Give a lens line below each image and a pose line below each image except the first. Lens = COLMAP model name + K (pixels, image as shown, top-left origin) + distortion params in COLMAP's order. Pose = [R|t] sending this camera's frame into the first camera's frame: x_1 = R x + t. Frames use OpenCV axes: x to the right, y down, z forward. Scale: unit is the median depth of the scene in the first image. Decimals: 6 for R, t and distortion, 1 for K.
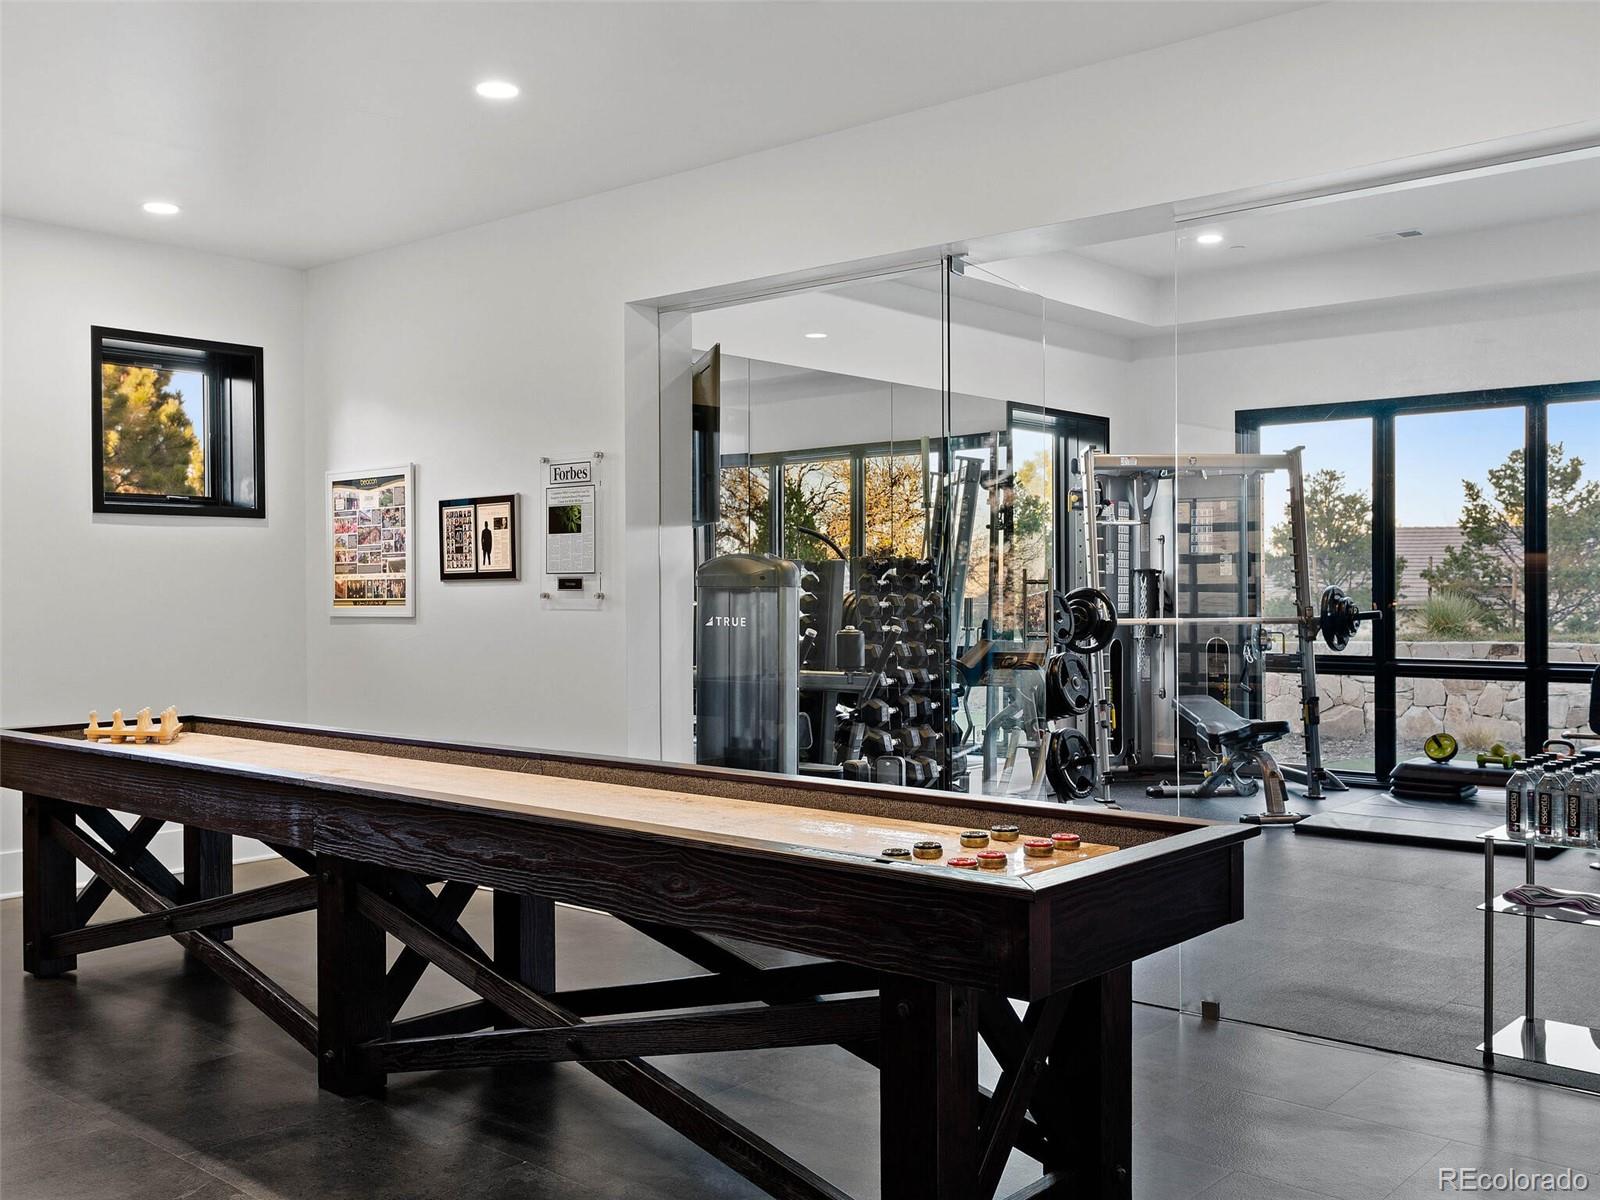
lens RADIAL K [[1492.0, 0, 797.5], [0, 1492.0, 597.4], [0, 0, 1]] dist [0.040759, 0.000000]
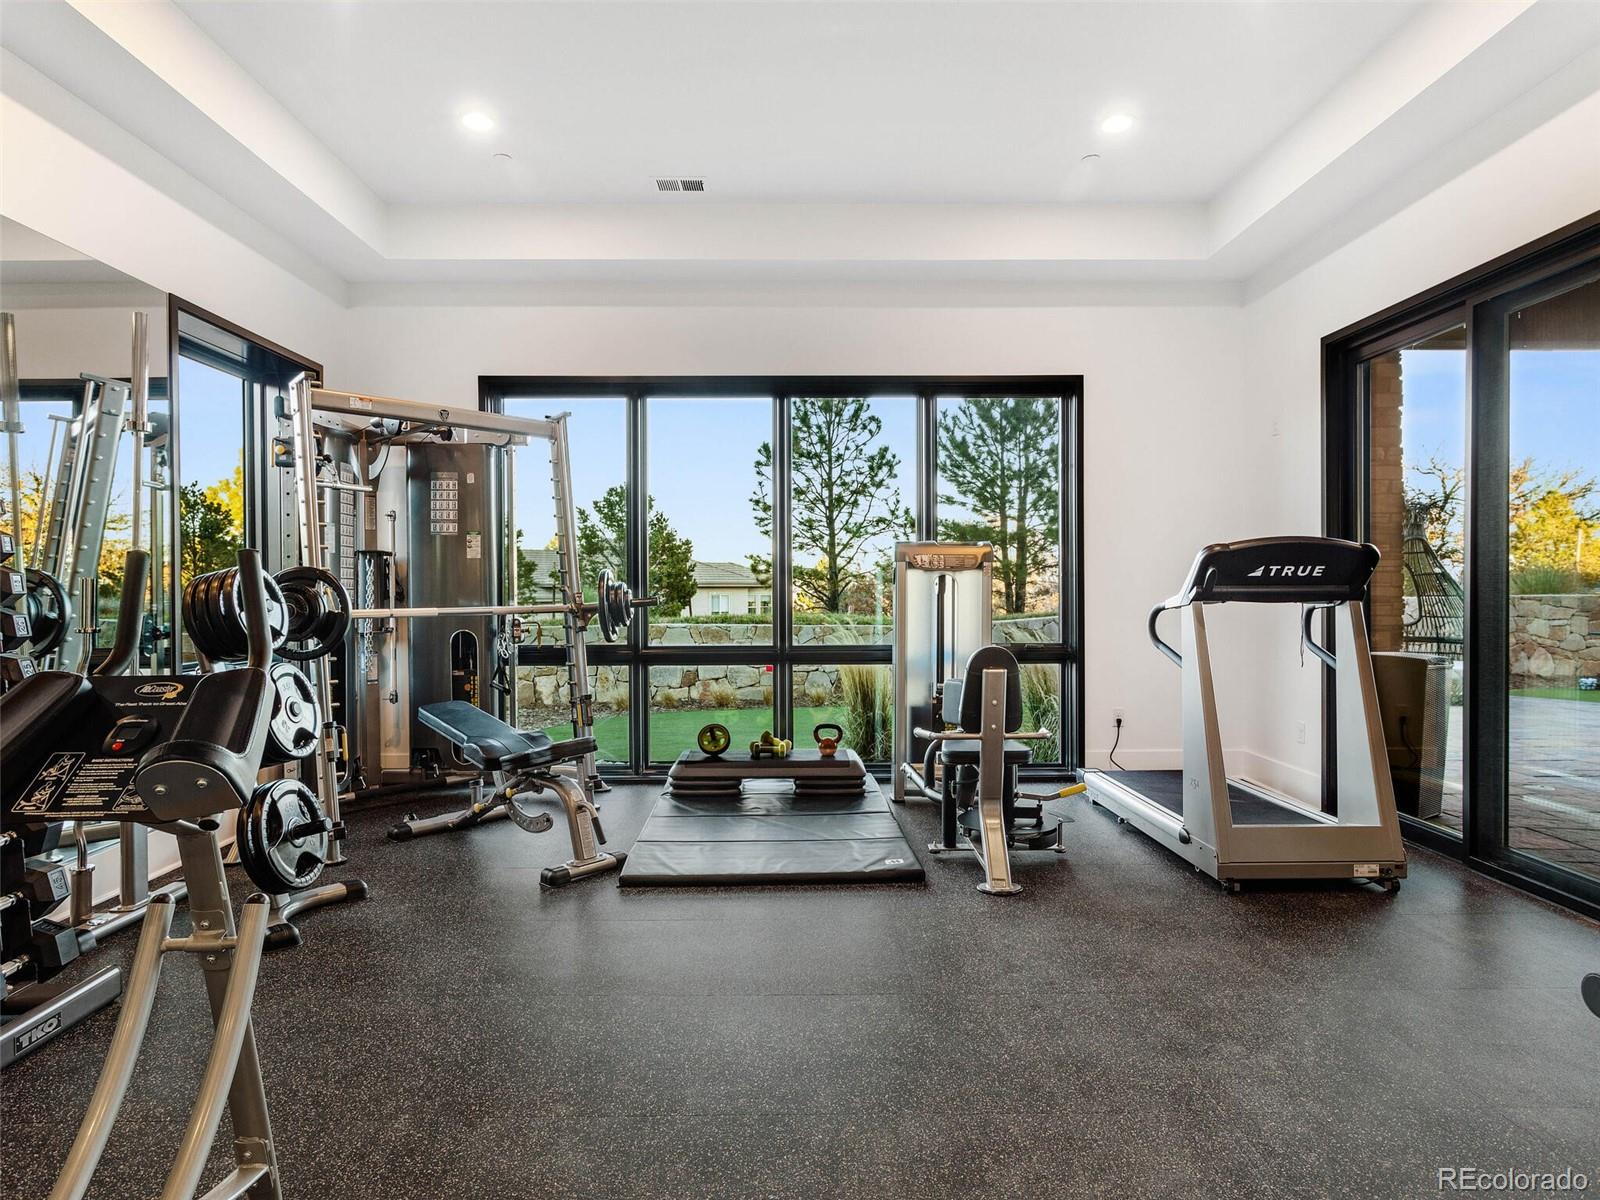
lens RADIAL K [[904.0, 0, 801.4], [0, 904.0, 589.2], [0, 0, 1]] dist [-0.002710, -0.000137]
pose [[0.741848, -0.000830, 0.670567, 0.073787], [0.006930, 0.999955, -0.006428, 0.008042], [-0.670532, 0.009415, 0.741821, 0.476554]]
